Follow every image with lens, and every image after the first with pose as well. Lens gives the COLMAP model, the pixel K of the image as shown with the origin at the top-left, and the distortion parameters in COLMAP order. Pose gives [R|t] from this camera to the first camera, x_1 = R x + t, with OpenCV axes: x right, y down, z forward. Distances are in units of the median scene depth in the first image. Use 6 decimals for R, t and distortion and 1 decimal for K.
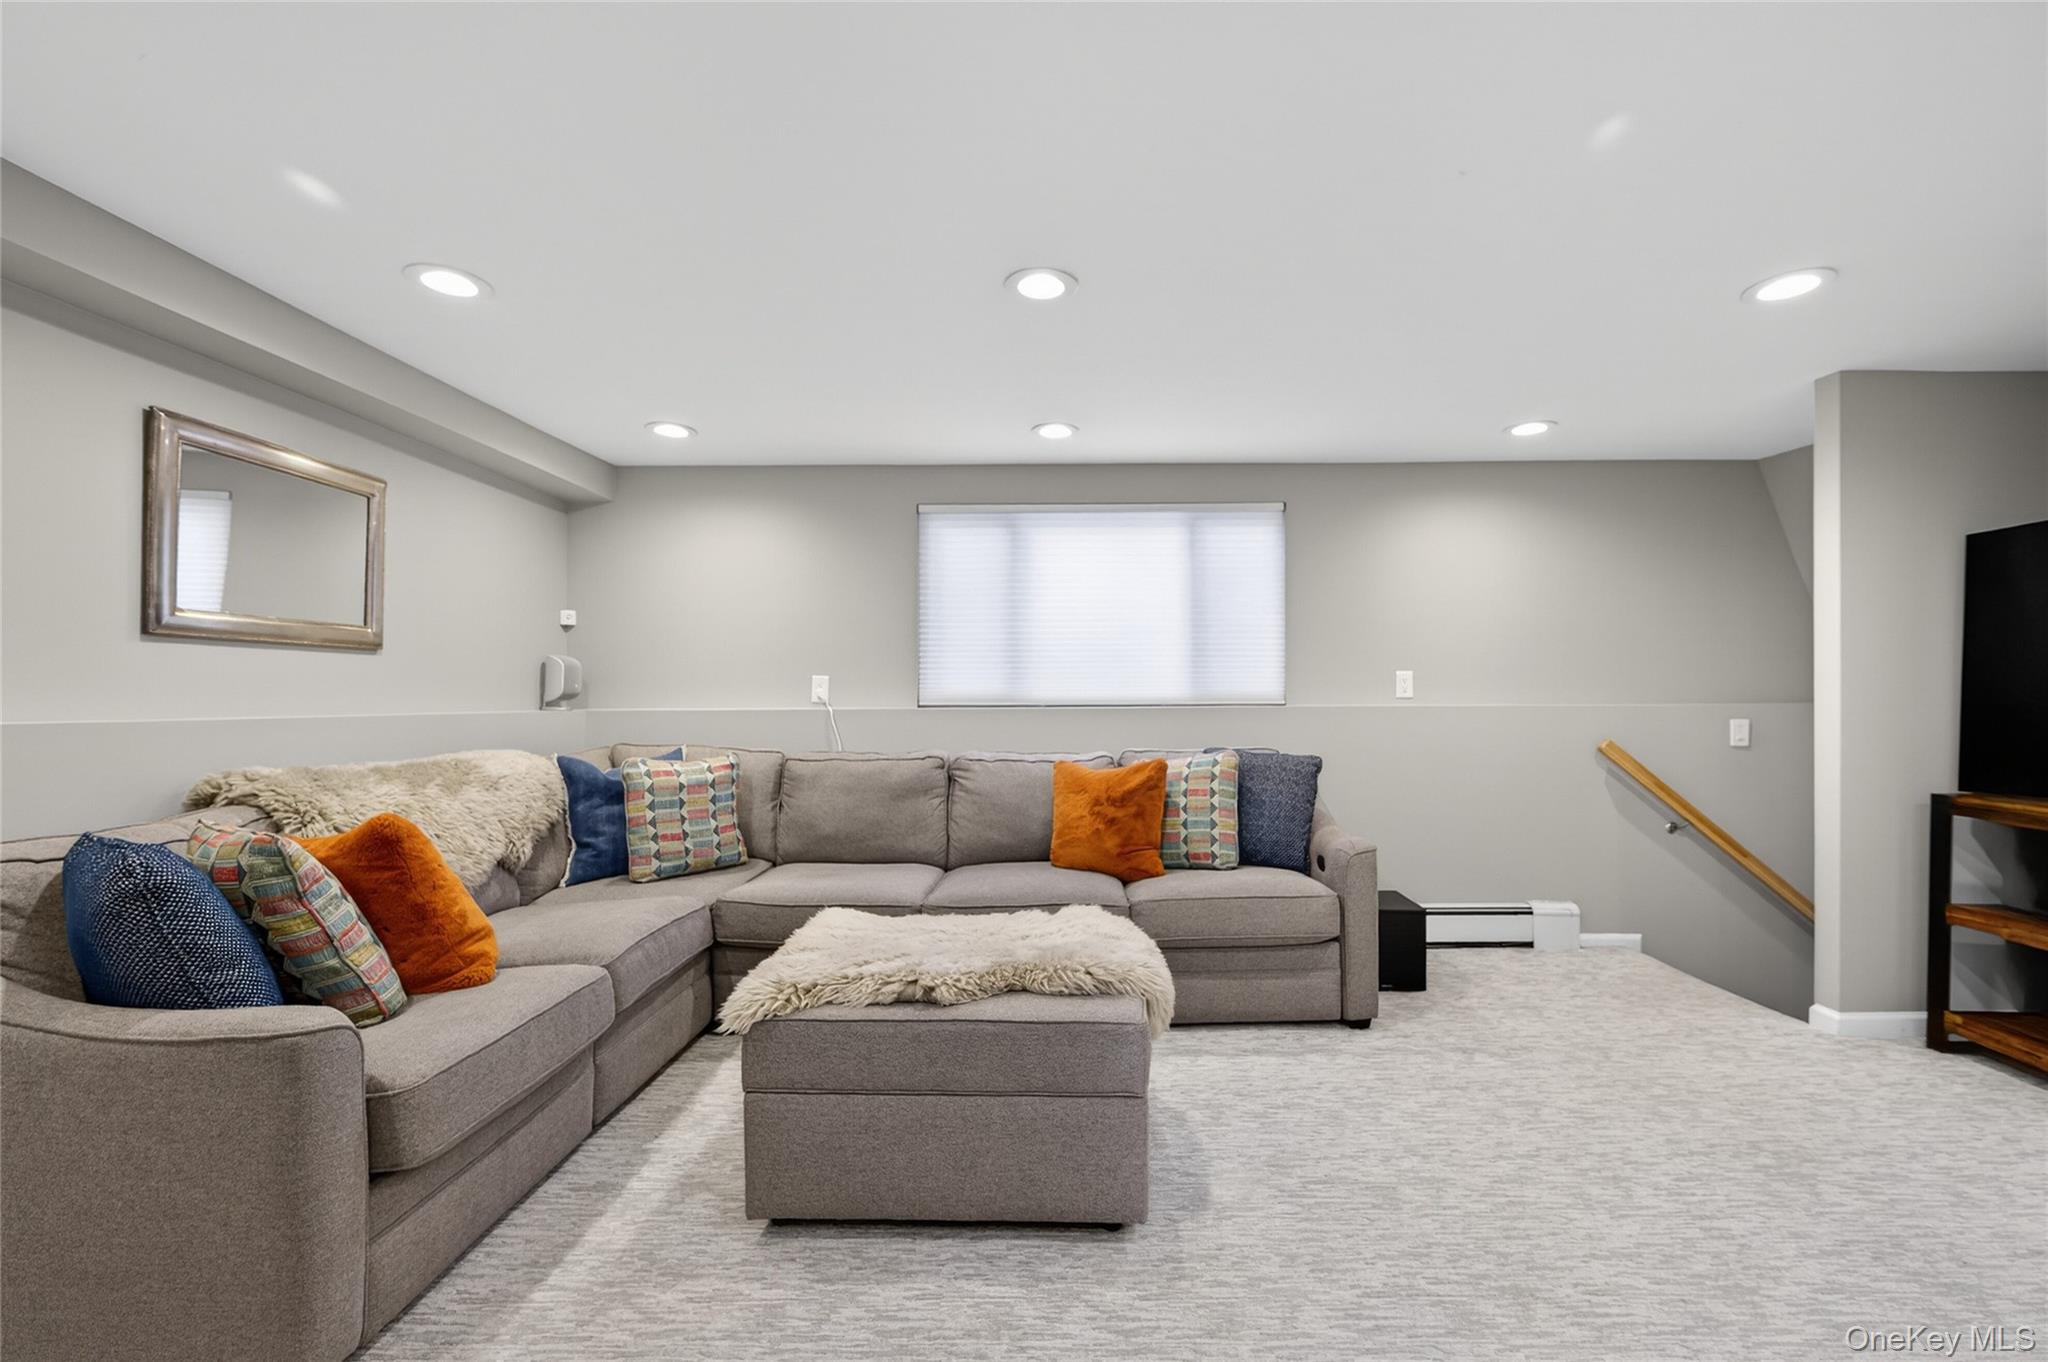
lens RADIAL K [[873.4, 0, 1026.4], [0, 873.4, 699.0], [0, 0, 1]] dist [-0.012760, 0.000288]
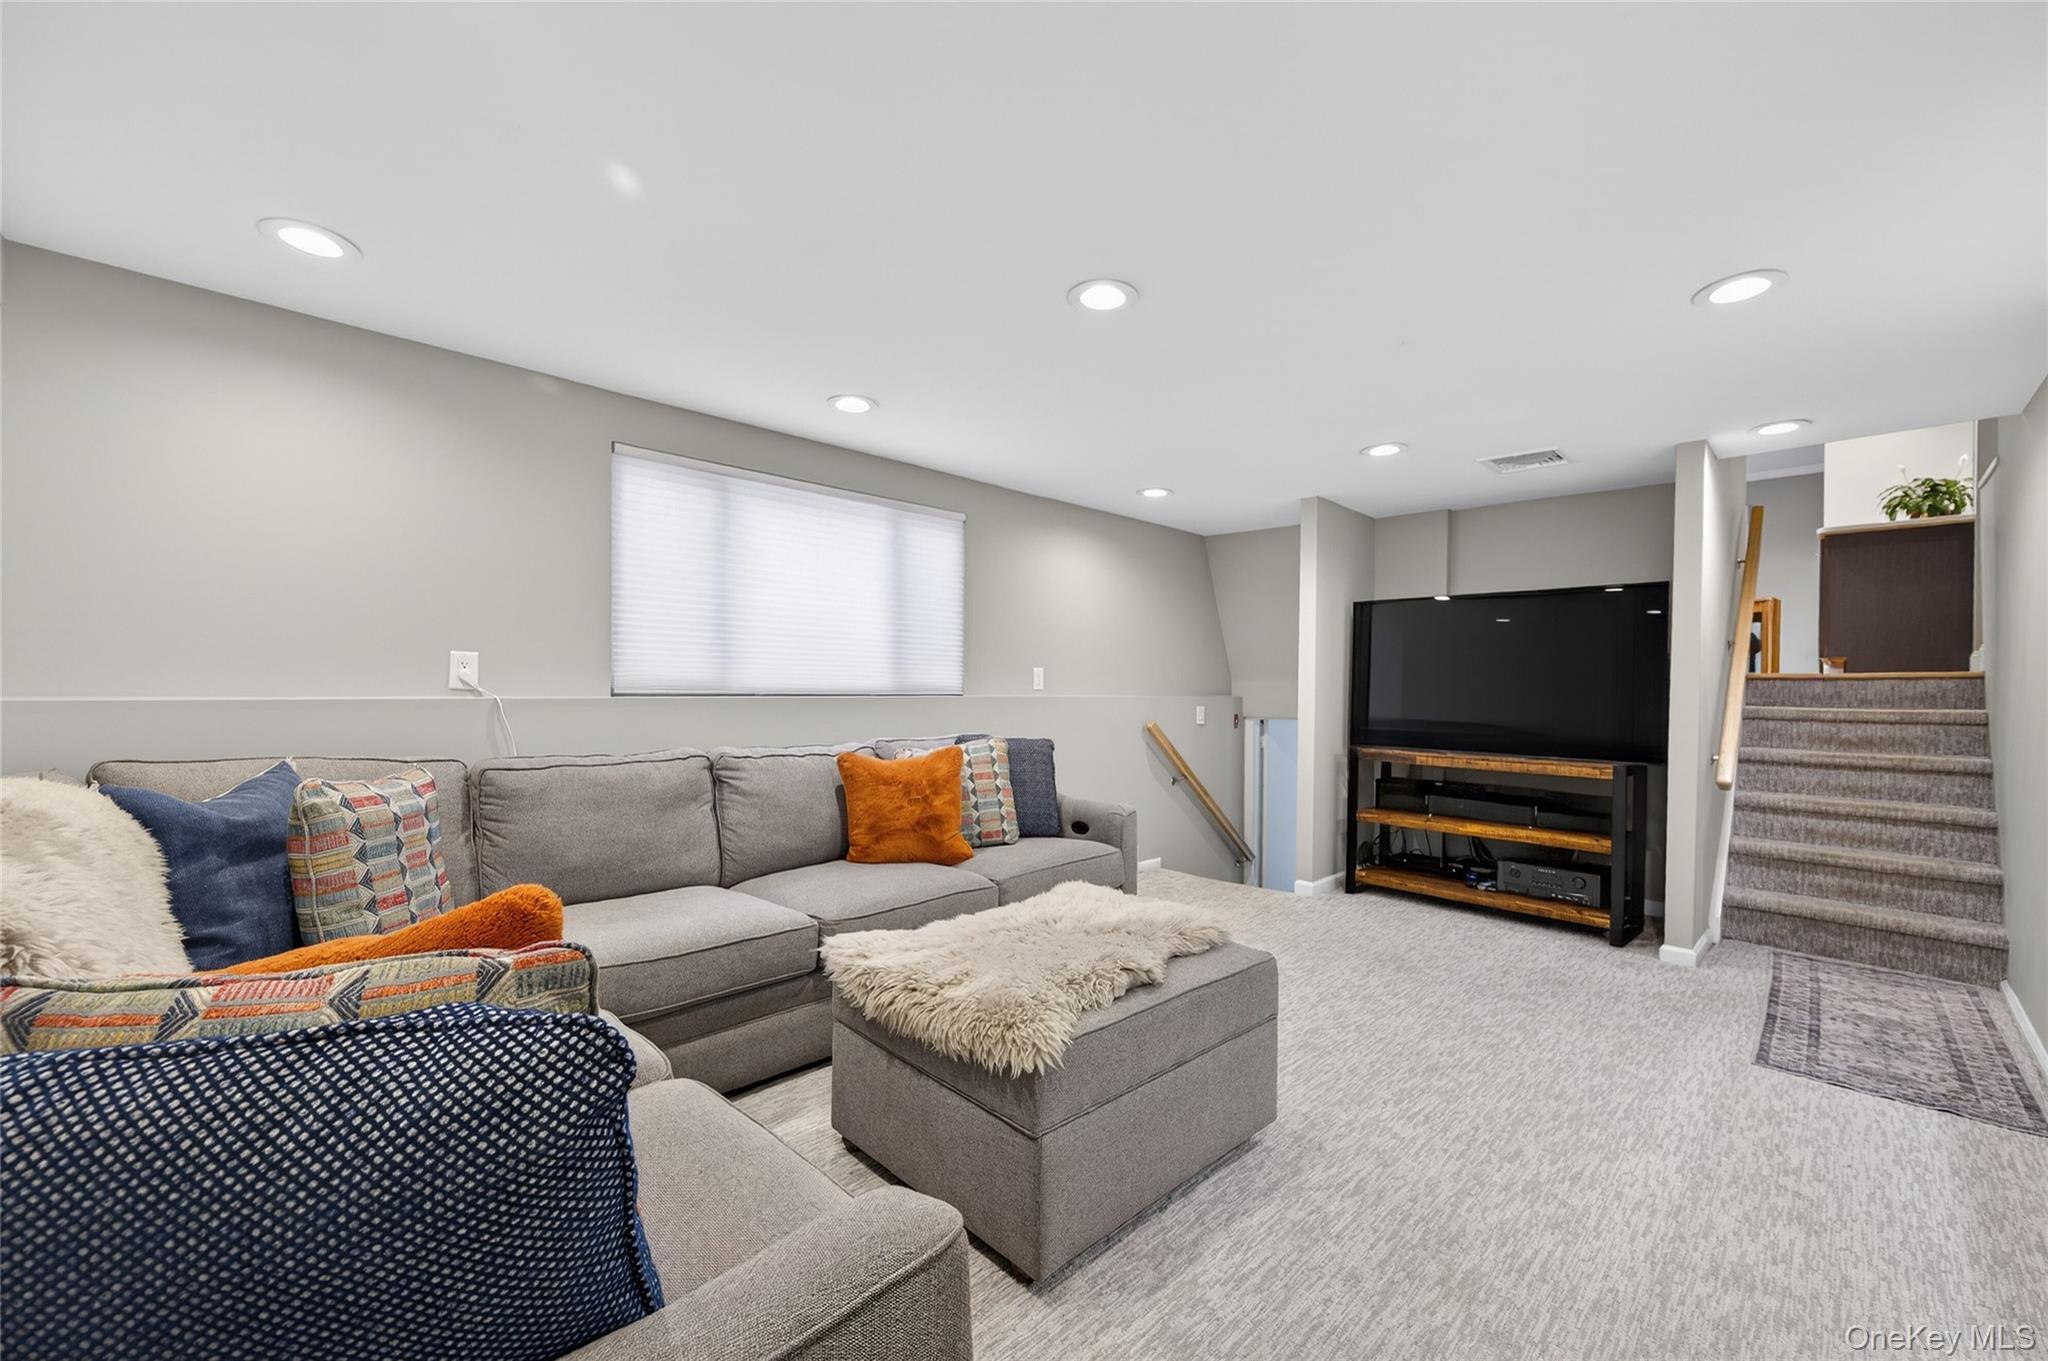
lens RADIAL K [[844.4, 0, 1030.2], [0, 844.4, 698.5], [0, 0, 1]] dist [0.000242, 0.000002]
pose [[0.684792, 0.002582, 0.728734, -0.525286], [-0.011687, 0.999904, 0.007439, 0.002060], [-0.728645, -0.013611, 0.684756, 0.238974]]
